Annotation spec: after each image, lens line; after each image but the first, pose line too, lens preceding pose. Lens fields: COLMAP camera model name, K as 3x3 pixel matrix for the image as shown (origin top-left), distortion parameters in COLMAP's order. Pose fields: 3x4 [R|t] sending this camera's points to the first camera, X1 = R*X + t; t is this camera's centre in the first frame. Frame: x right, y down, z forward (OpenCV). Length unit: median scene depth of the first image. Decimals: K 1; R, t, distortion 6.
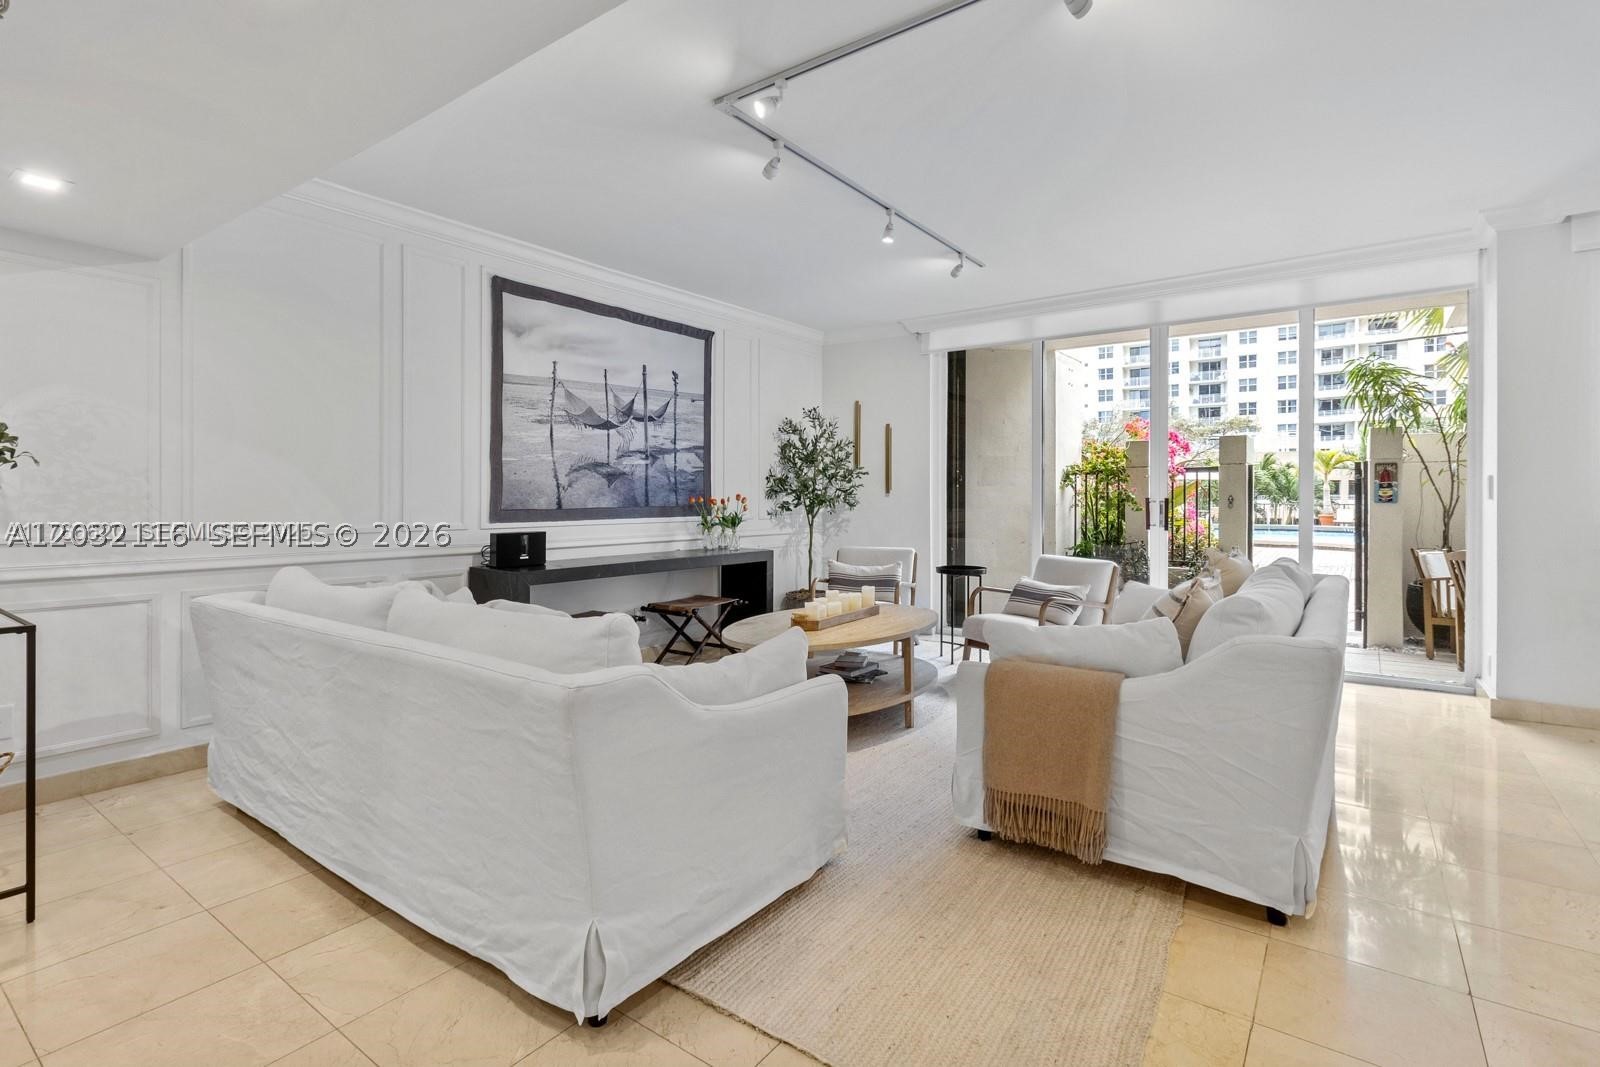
lens RADIAL K [[763.3, 0, 796.7], [0, 763.3, 494.5], [0, 0, 1]] dist [0.001646, -0.000275]
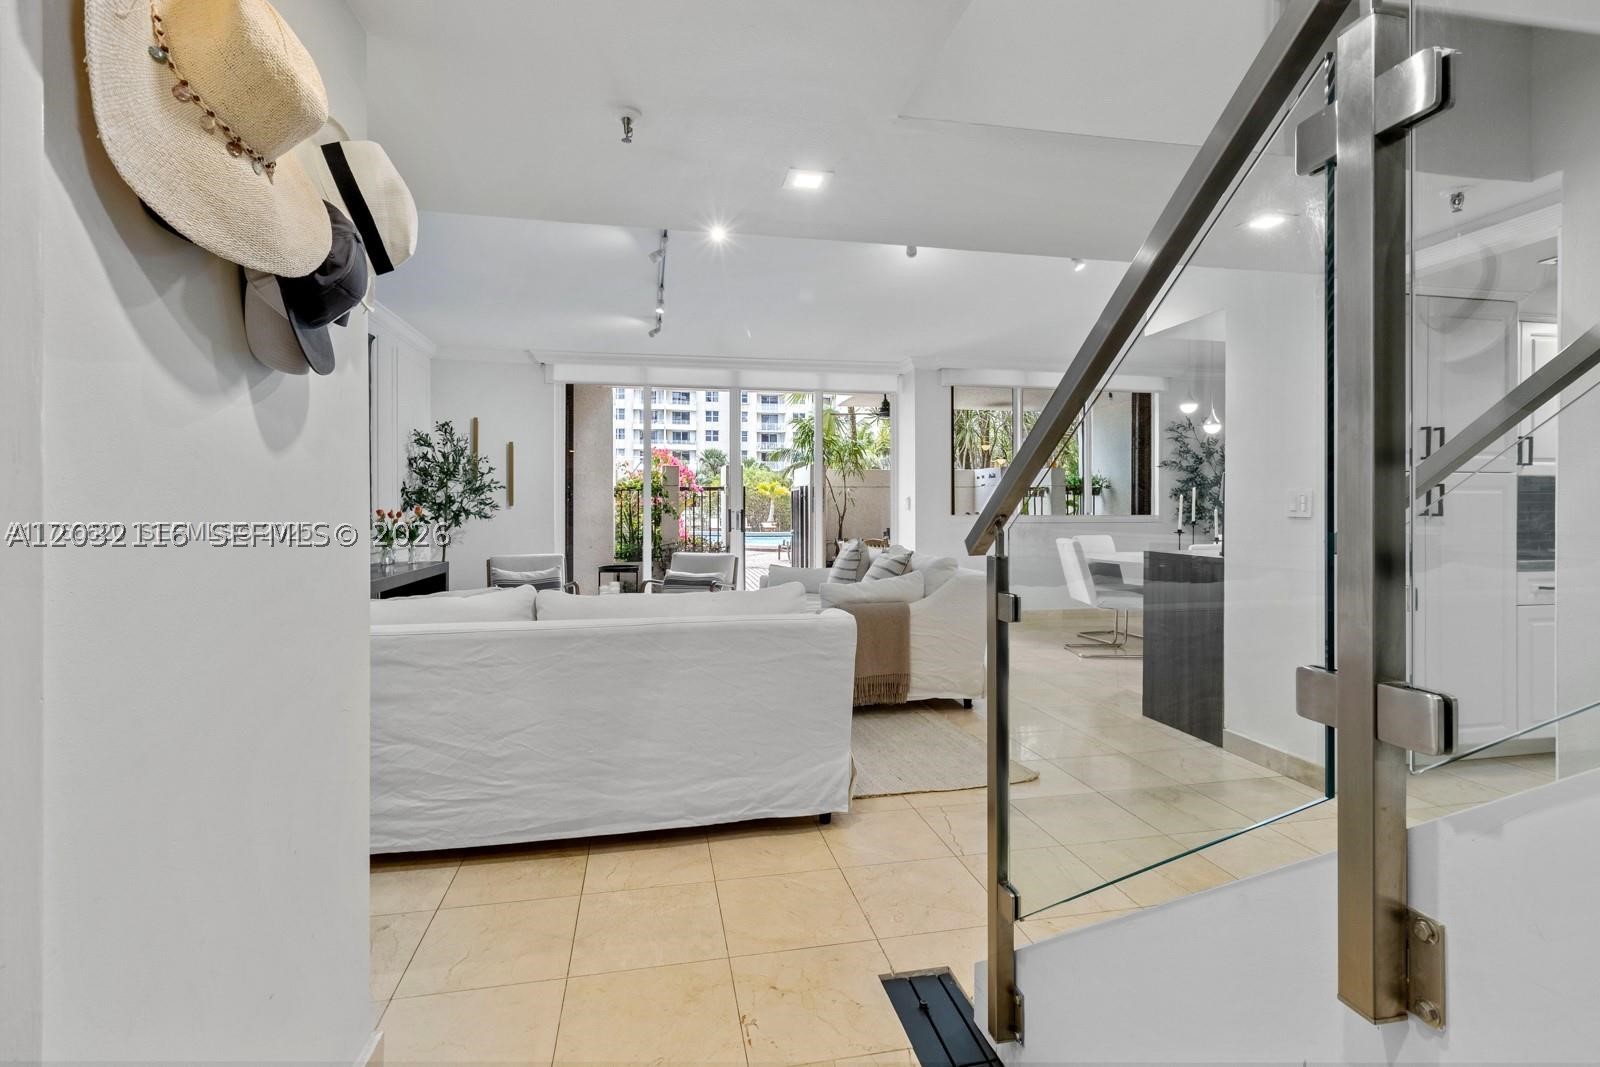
lens RADIAL K [[737.3, 0, 801.8], [0, 737.3, 511.4], [0, 0, 1]] dist [0.003462, -0.000122]
pose [[0.668770, -0.004734, 0.743454, -0.479424], [-0.000012, 0.999980, 0.006379, -0.000247], [-0.743469, -0.004275, 0.668757, -0.012766]]
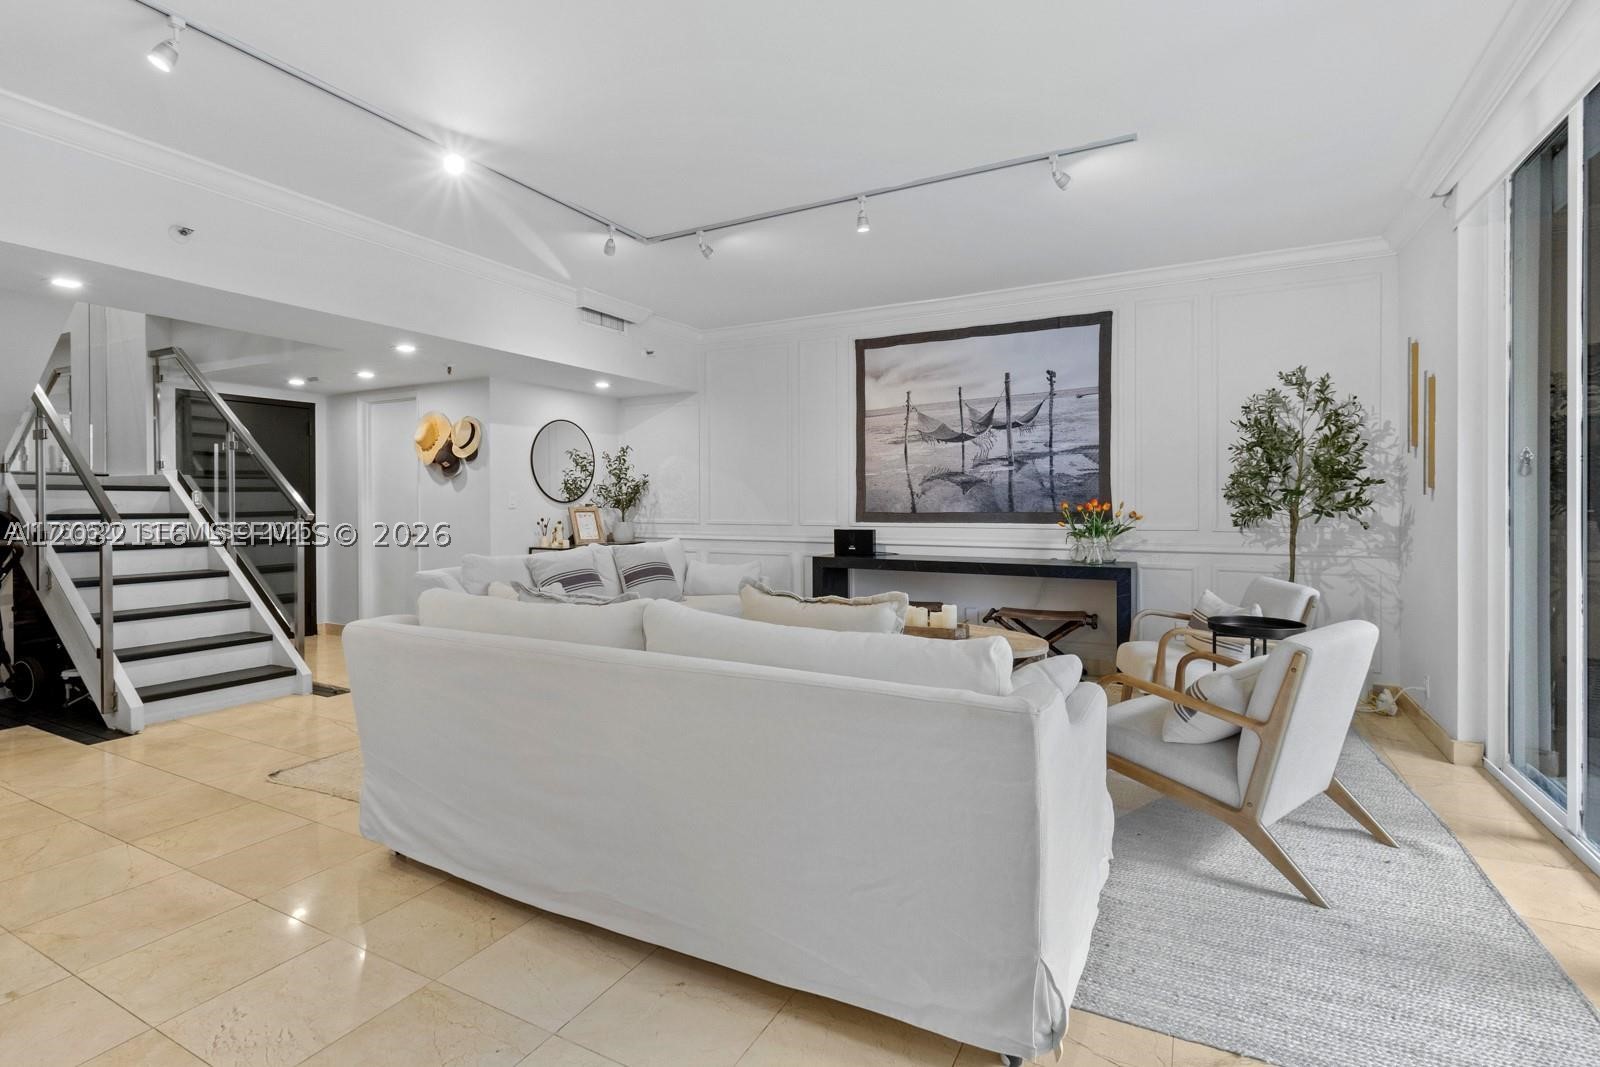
lens RADIAL K [[737.3, 0, 801.8], [0, 737.3, 511.4], [0, 0, 1]] dist [0.003462, -0.000122]
pose [[0.153589, 0.010412, -0.988080, 0.728336], [0.004725, 0.999925, 0.011271, 0.002371], [0.988124, -0.006400, 0.153528, 0.576003]]
